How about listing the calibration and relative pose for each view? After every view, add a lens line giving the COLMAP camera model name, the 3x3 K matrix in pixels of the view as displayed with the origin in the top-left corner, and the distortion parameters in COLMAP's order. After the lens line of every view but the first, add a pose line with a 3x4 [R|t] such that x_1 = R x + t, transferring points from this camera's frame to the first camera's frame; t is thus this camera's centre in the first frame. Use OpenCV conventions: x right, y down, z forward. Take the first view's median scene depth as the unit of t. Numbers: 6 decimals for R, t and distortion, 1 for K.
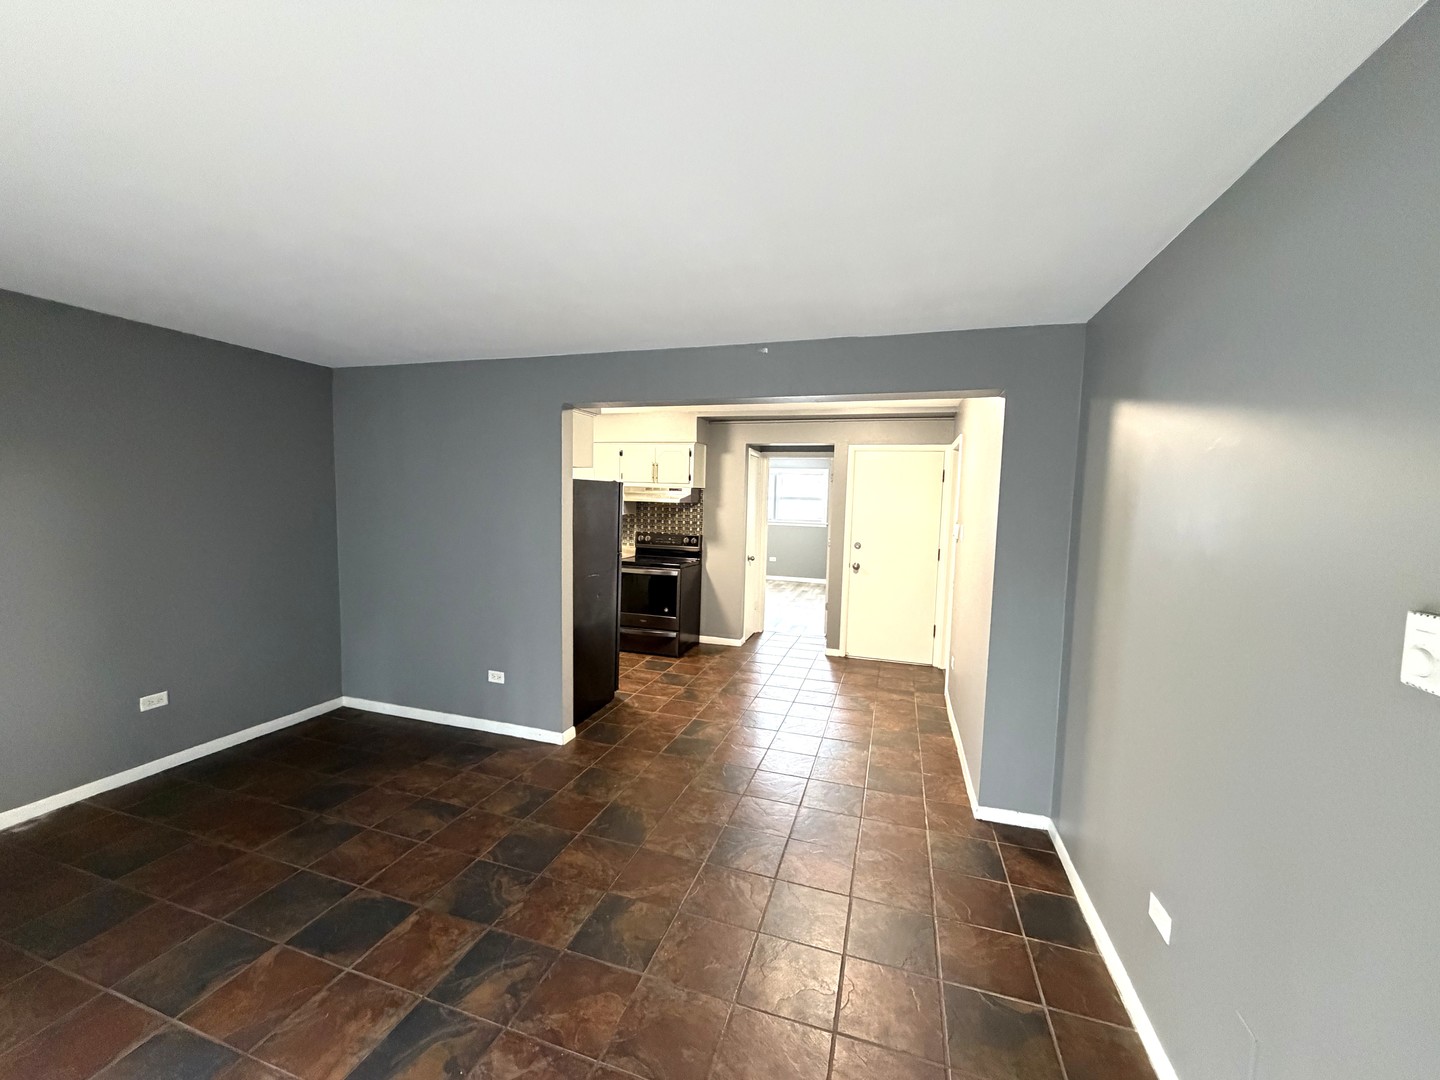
lens RADIAL K [[570.3, 0, 714.8], [0, 570.3, 538.7], [0, 0, 1]] dist [-0.000736, -0.000115]
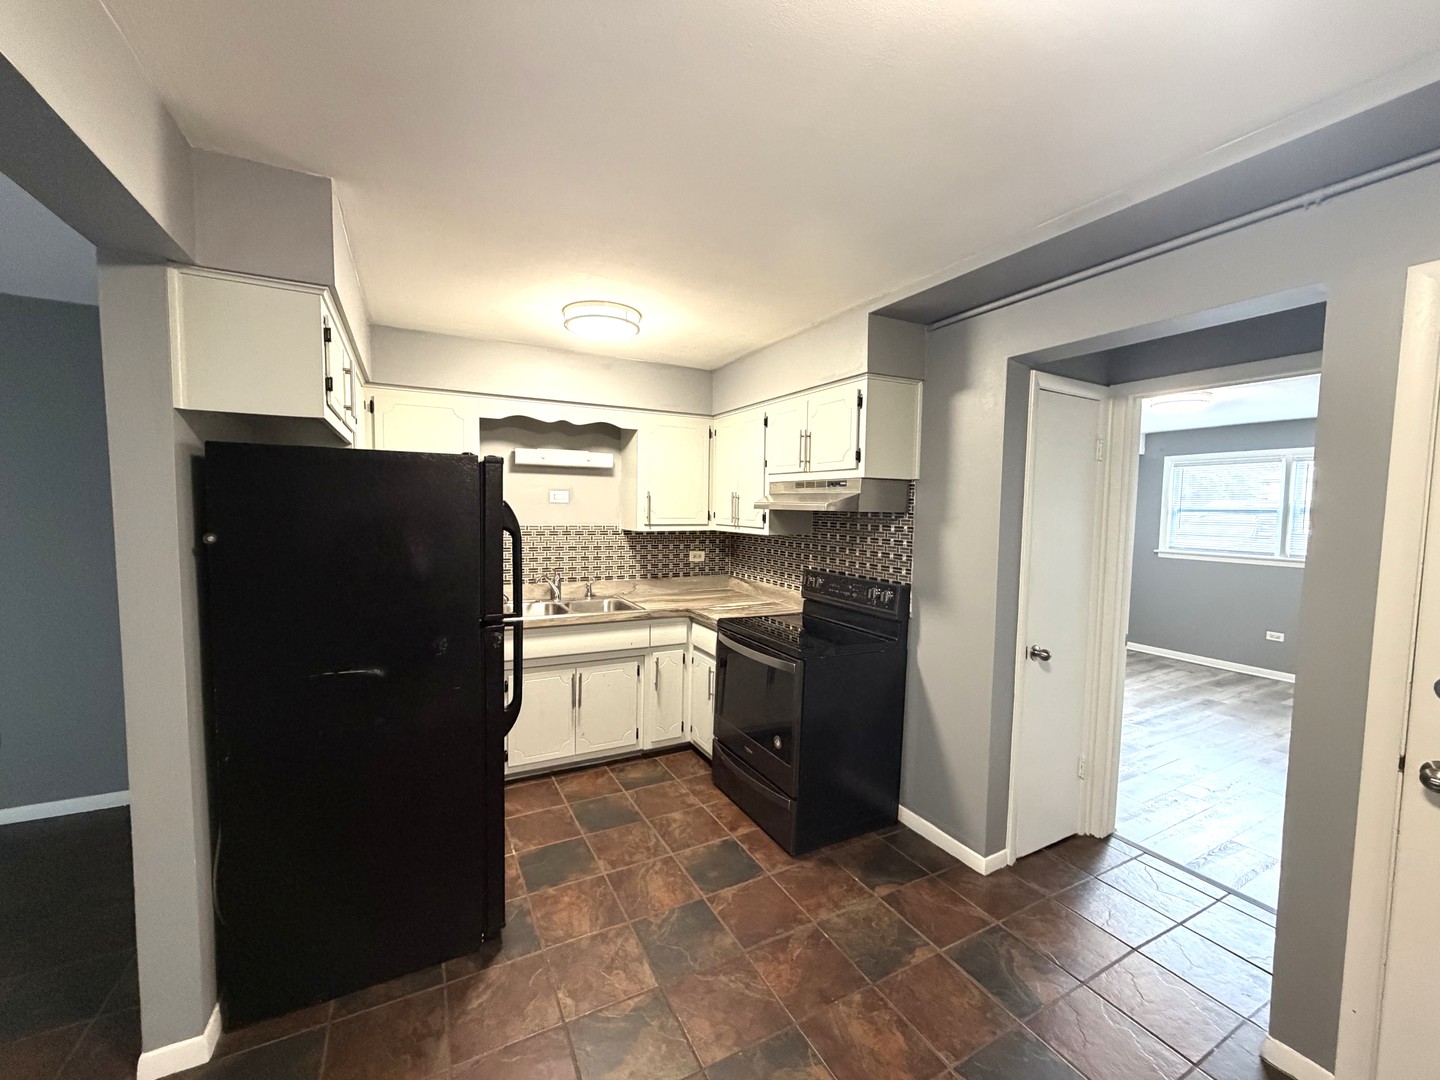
lens RADIAL K [[570.3, 0, 714.8], [0, 570.3, 538.7], [0, 0, 1]] dist [-0.000736, -0.000115]
pose [[0.711325, 0.026487, -0.702364, 0.191452], [-0.050819, 0.998612, -0.013808, -0.029909], [0.701024, 0.045516, 0.711684, 0.604280]]
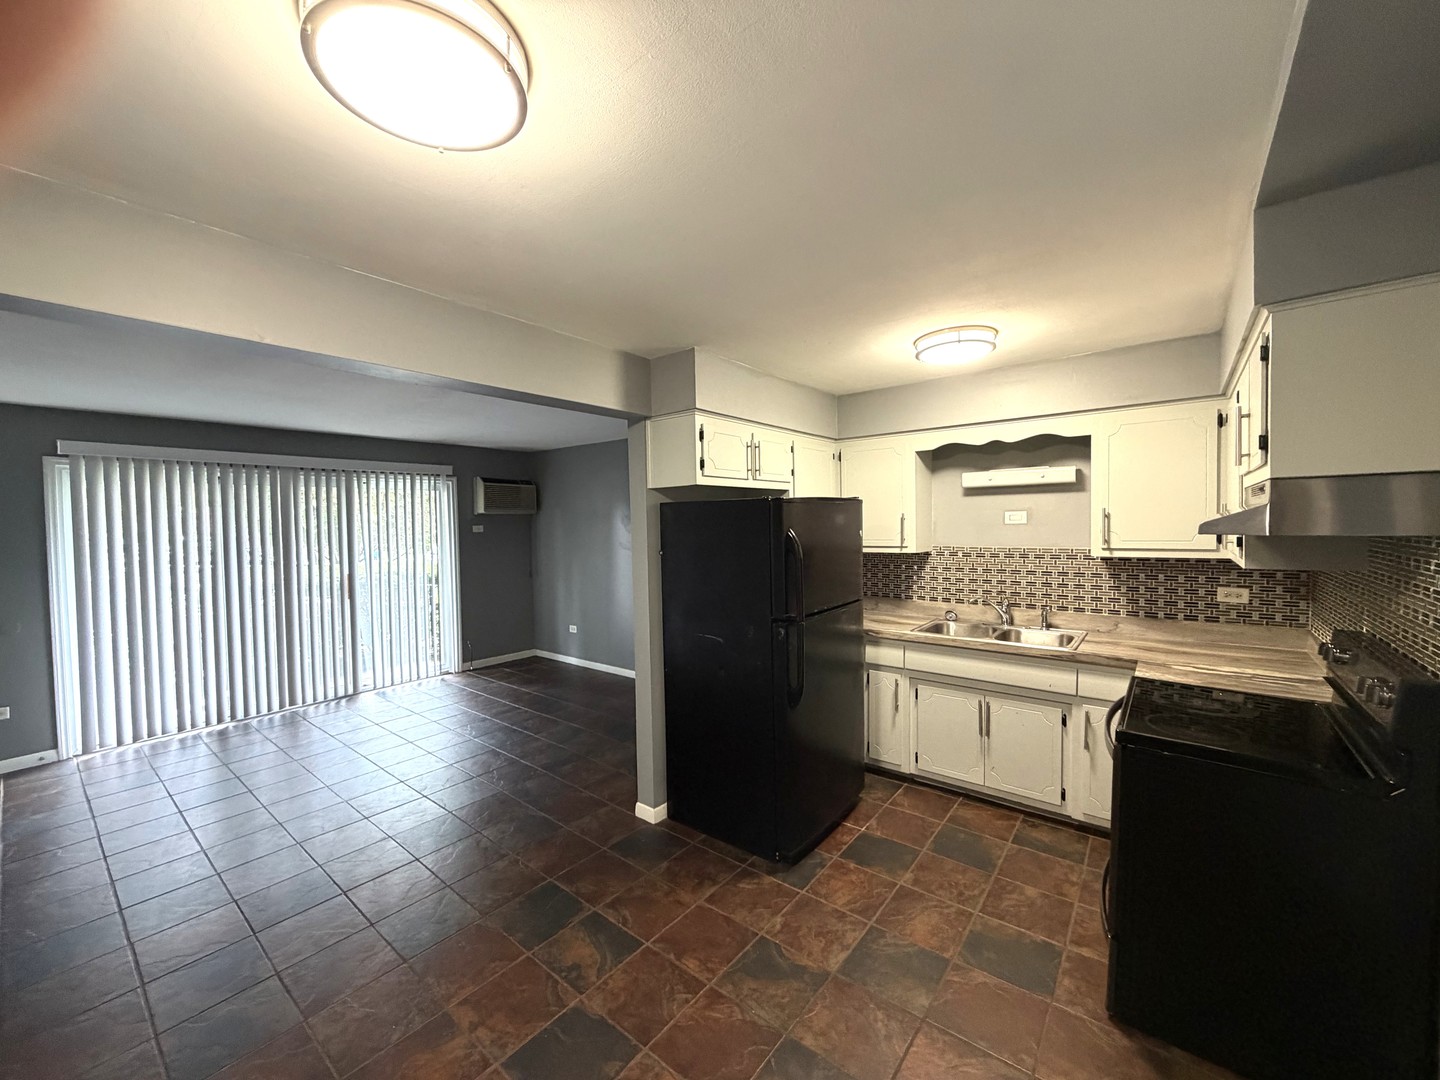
lens RADIAL K [[569.7, 0, 720.0], [0, 569.7, 540.0], [0, 0, 1]] dist [-0.001764, -0.000124]
pose [[-0.356796, 0.008045, -0.934148, 0.297382], [-0.063389, 0.997450, 0.032802, -0.052847], [0.932029, 0.070918, -0.355376, 0.856477]]
